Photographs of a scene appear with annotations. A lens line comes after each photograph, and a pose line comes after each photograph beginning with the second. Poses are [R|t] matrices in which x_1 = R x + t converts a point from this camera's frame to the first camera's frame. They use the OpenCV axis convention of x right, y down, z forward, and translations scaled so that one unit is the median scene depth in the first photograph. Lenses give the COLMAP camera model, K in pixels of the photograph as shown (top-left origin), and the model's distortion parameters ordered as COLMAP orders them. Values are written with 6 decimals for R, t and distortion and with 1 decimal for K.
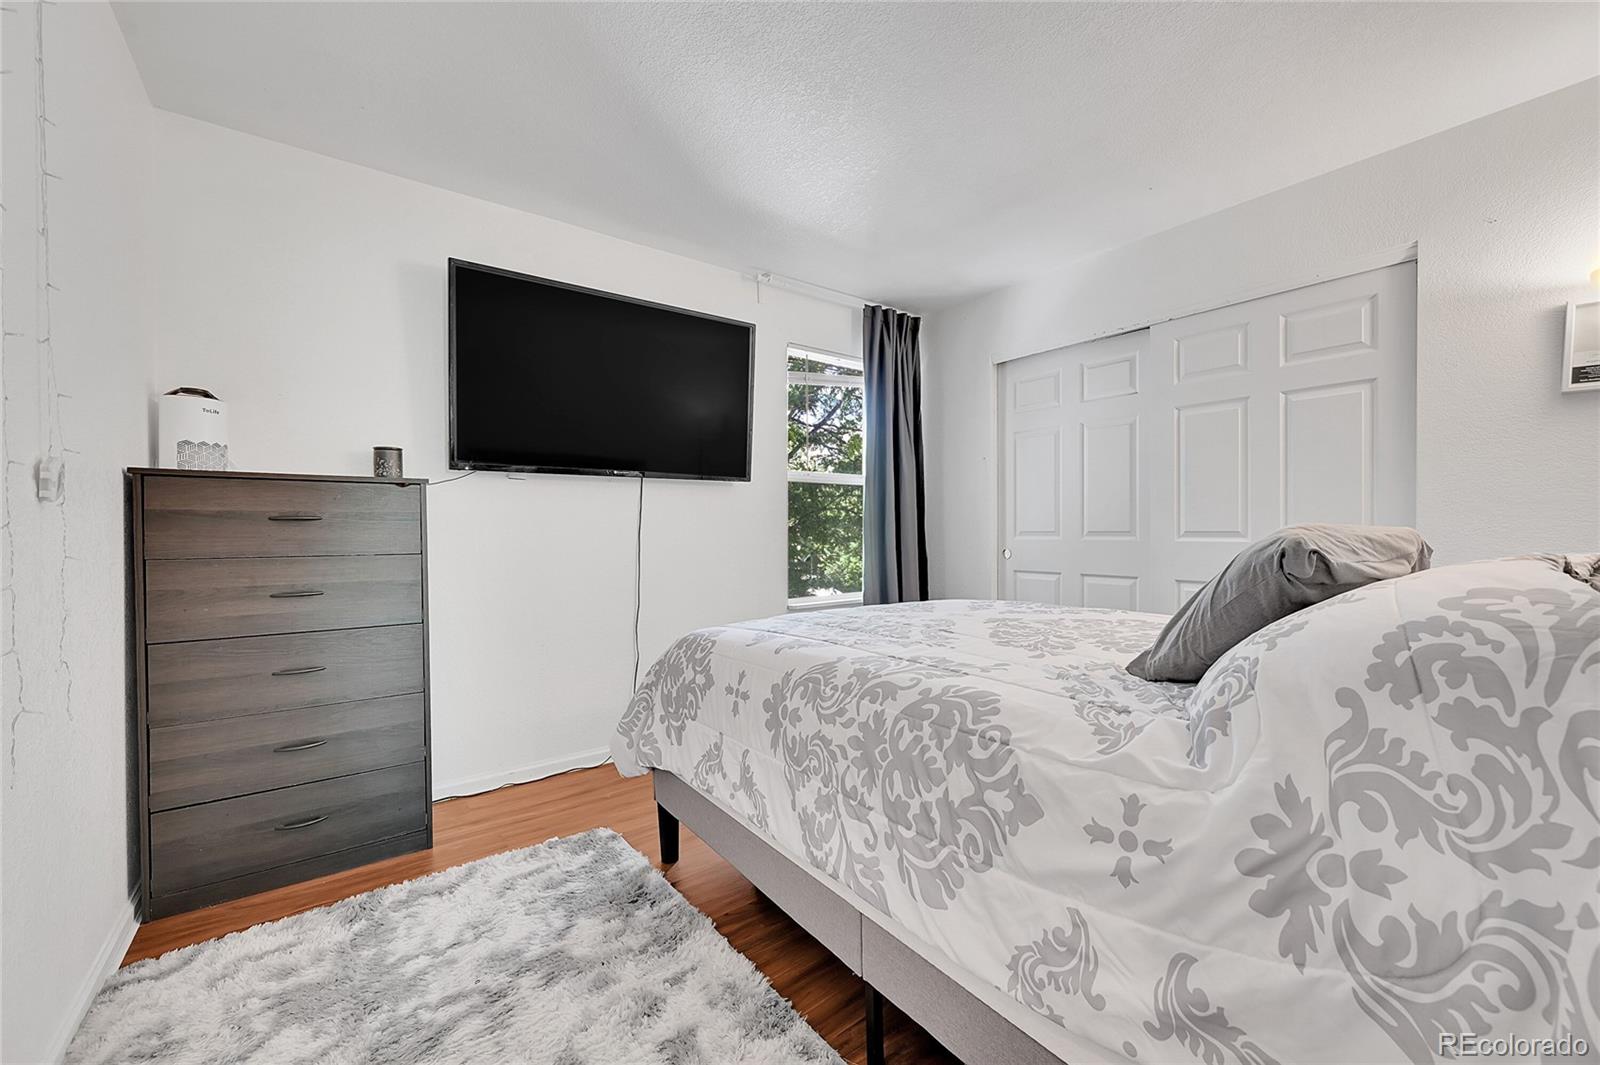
lens RADIAL K [[629.2, 0, 786.8], [0, 629.2, 534.6], [0, 0, 1]] dist [-0.000078, 0.000911]
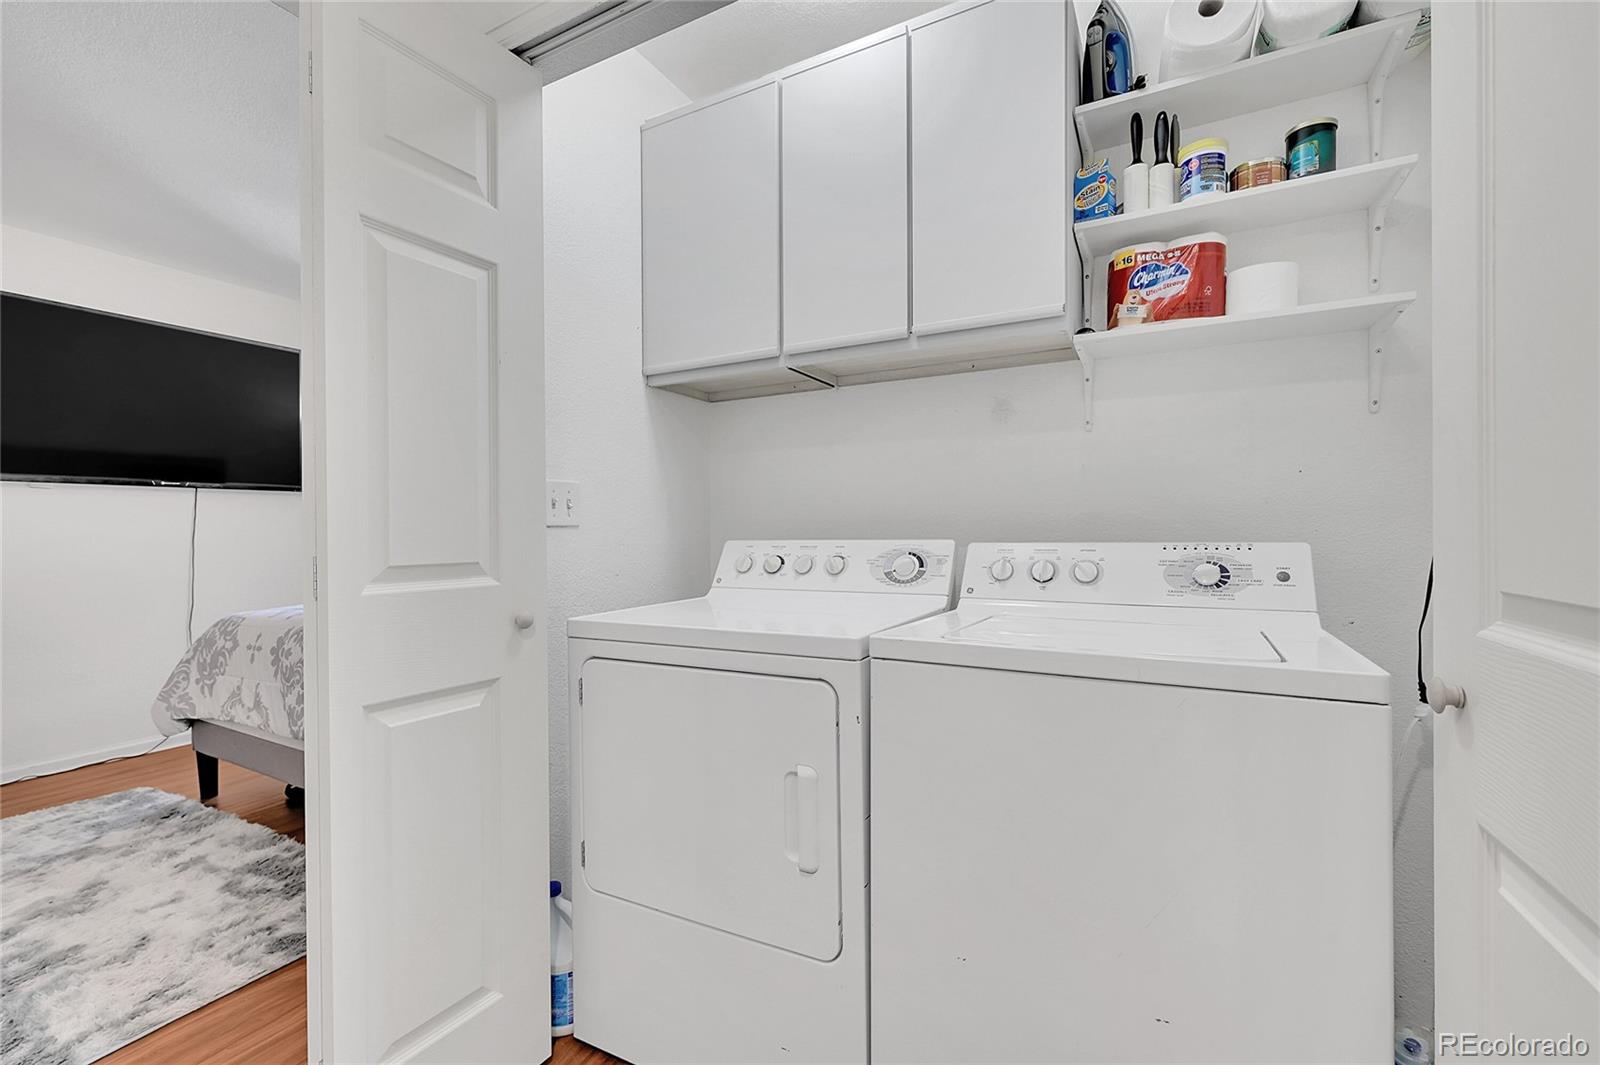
lens RADIAL K [[690.5, 0, 816.3], [0, 690.5, 529.8], [0, 0, 1]] dist [-0.001673, -0.000010]
pose [[0.898100, -0.000514, 0.439790, 0.348475], [0.004543, 0.999957, -0.008109, -0.004002], [-0.439767, 0.009281, 0.898064, -0.911501]]
